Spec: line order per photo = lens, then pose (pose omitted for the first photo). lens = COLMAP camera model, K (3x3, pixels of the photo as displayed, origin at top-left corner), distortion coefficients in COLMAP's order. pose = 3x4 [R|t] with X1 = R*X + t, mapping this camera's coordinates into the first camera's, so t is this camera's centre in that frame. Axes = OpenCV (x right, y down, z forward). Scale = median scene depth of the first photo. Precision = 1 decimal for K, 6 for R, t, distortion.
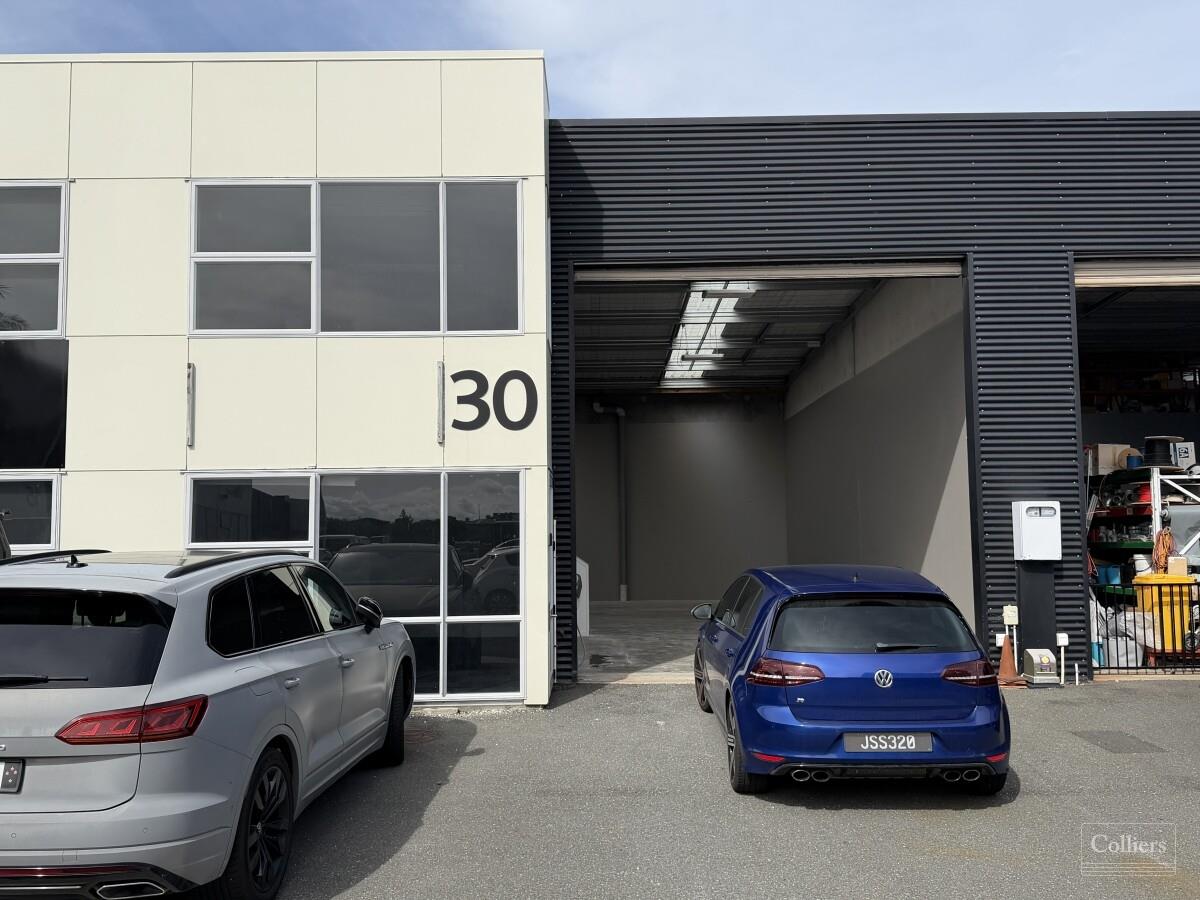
lens RADIAL K [[1069.3, 0, 600.0], [0, 1069.3, 450.0], [0, 0, 1]] dist [0.130306, -0.005185]
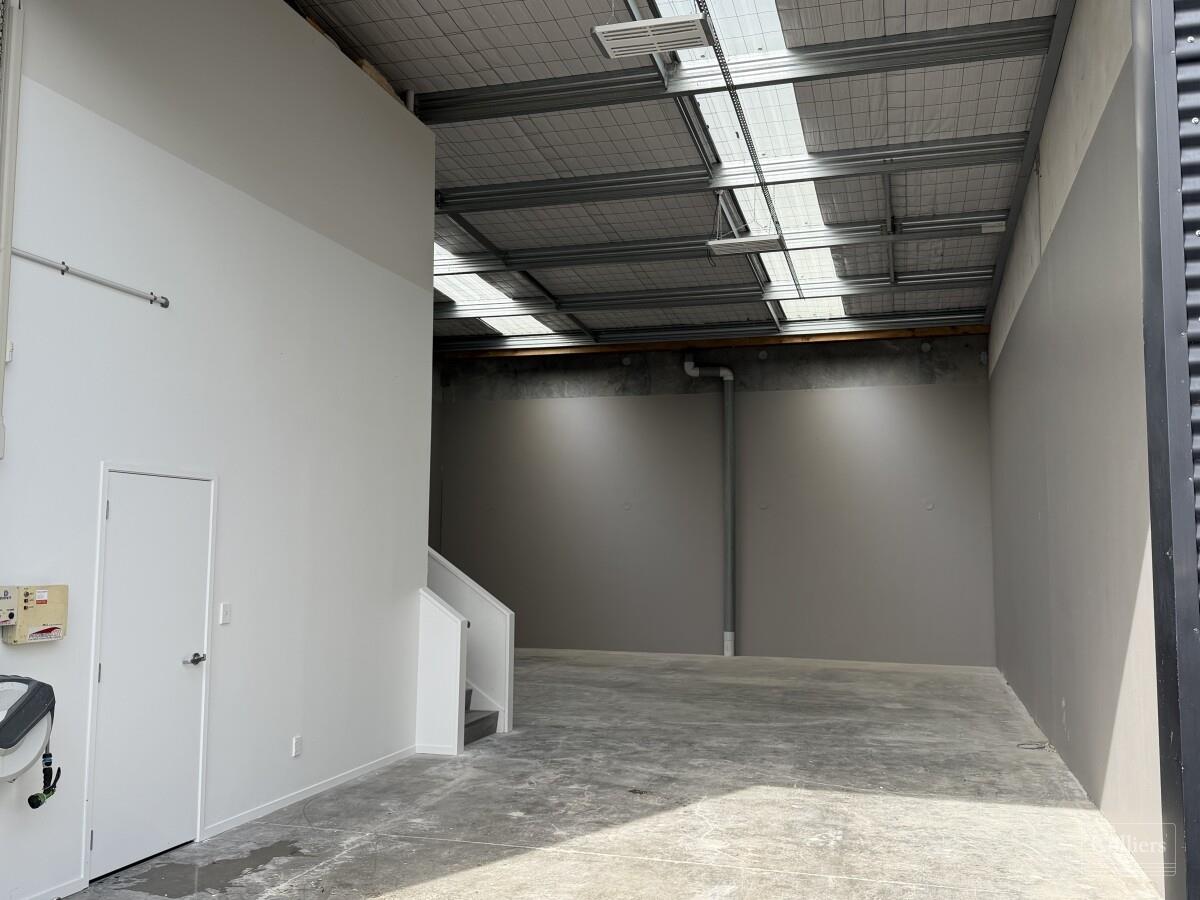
lens RADIAL K [[1069.3, 0, 600.0], [0, 1069.3, 450.0], [0, 0, 1]] dist [0.130306, -0.005185]
pose [[0.961109, -0.008497, -0.276037, 0.130141], [0.006554, 0.999947, -0.007958, 0.017009], [0.276090, 0.005840, 0.961114, 0.328727]]
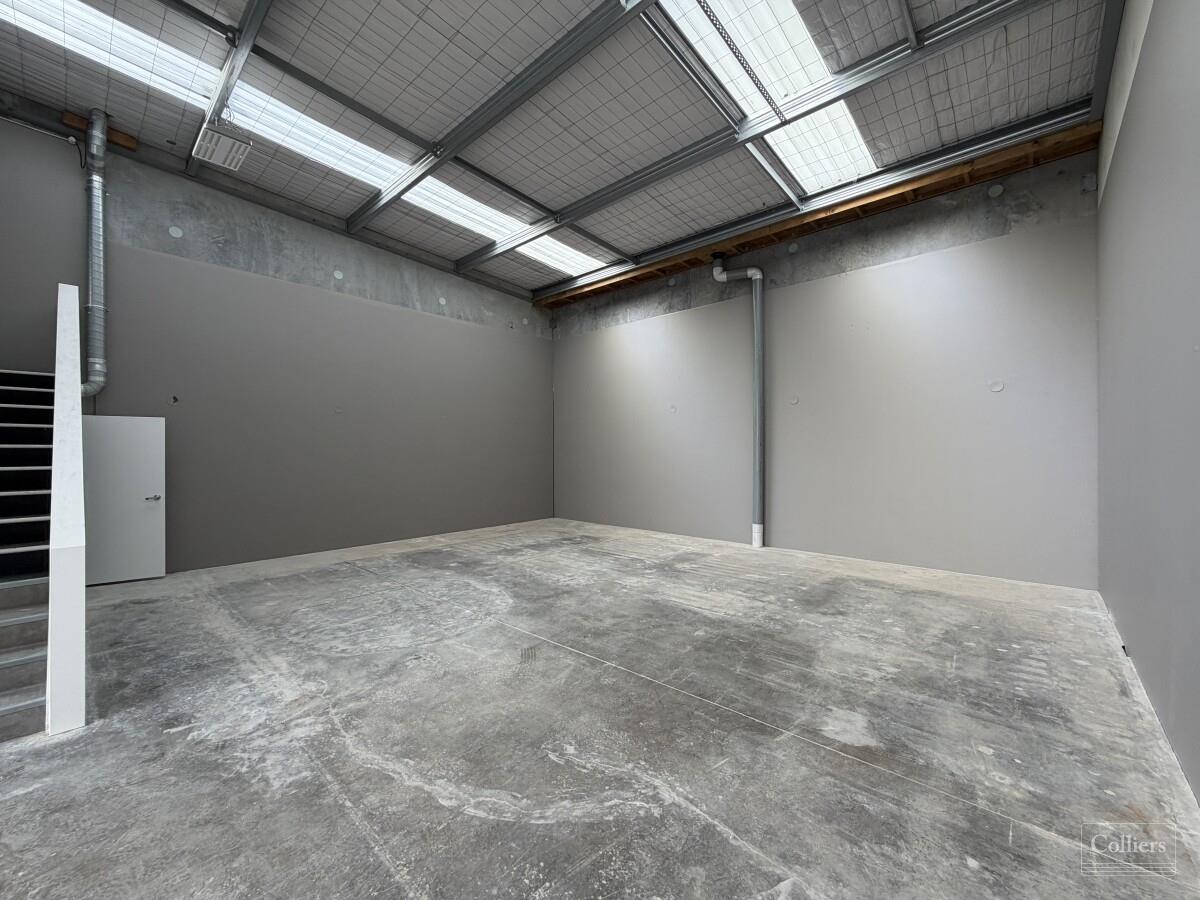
lens RADIAL K [[478.6, 0, 596.8], [0, 478.6, 446.8], [0, 0, 1]] dist [0.000323, 0.000137]
pose [[0.740182, 0.000905, -0.672406, 0.152629], [0.053781, 0.996716, 0.060543, 0.051419], [0.670253, -0.080976, 0.737702, 0.699565]]
